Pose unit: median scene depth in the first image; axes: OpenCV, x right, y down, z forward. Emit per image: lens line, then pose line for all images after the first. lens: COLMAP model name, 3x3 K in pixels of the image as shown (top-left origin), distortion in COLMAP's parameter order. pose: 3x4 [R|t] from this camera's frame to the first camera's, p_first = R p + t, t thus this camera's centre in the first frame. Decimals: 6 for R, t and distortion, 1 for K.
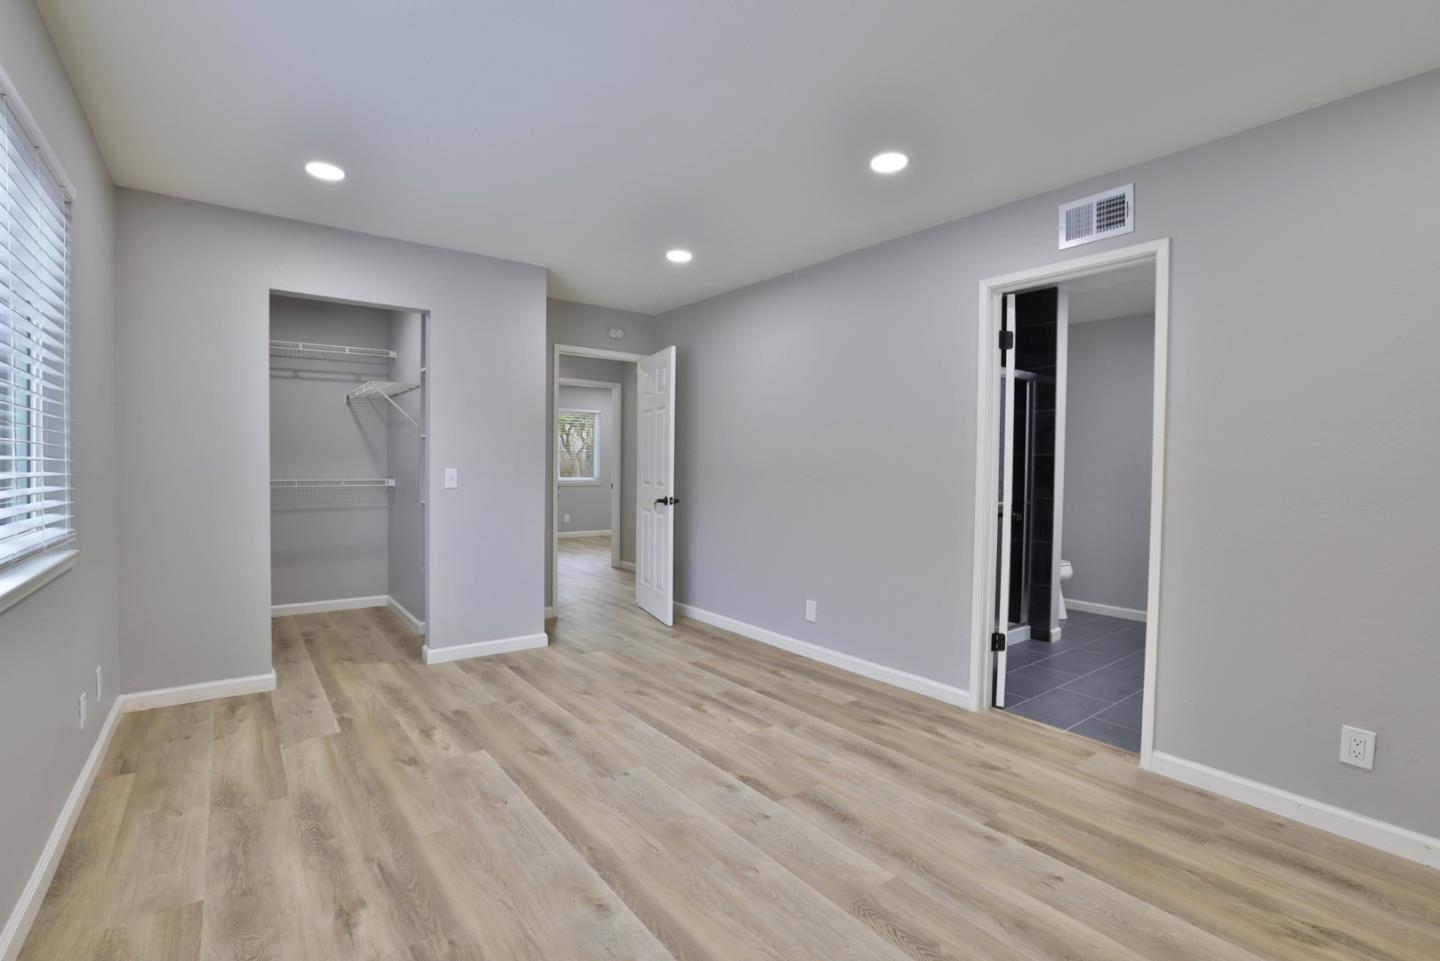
lens RADIAL K [[657.3, 0, 719.5], [0, 657.3, 479.4], [0, 0, 1]] dist [-0.036691, 0.012334]
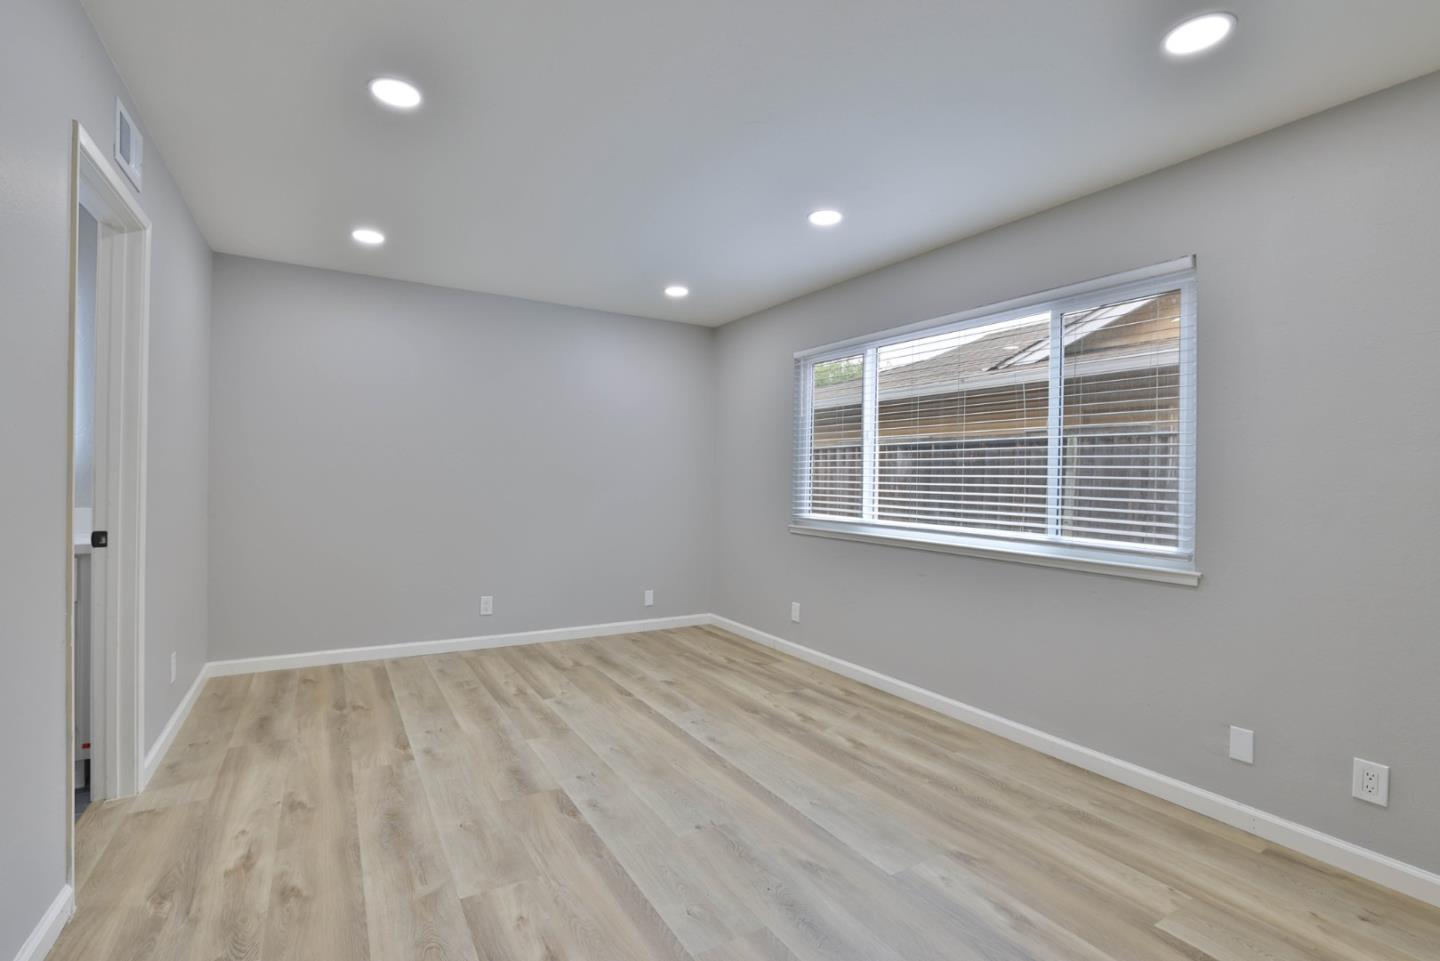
lens RADIAL K [[657.3, 0, 717.4], [0, 657.3, 485.1], [0, 0, 1]] dist [-0.036691, 0.012334]
pose [[-0.993545, -0.034169, 0.108169, -0.264985], [-0.030742, 0.998976, 0.033194, -0.047773], [-0.109193, 0.029654, -0.993578, 1.988401]]
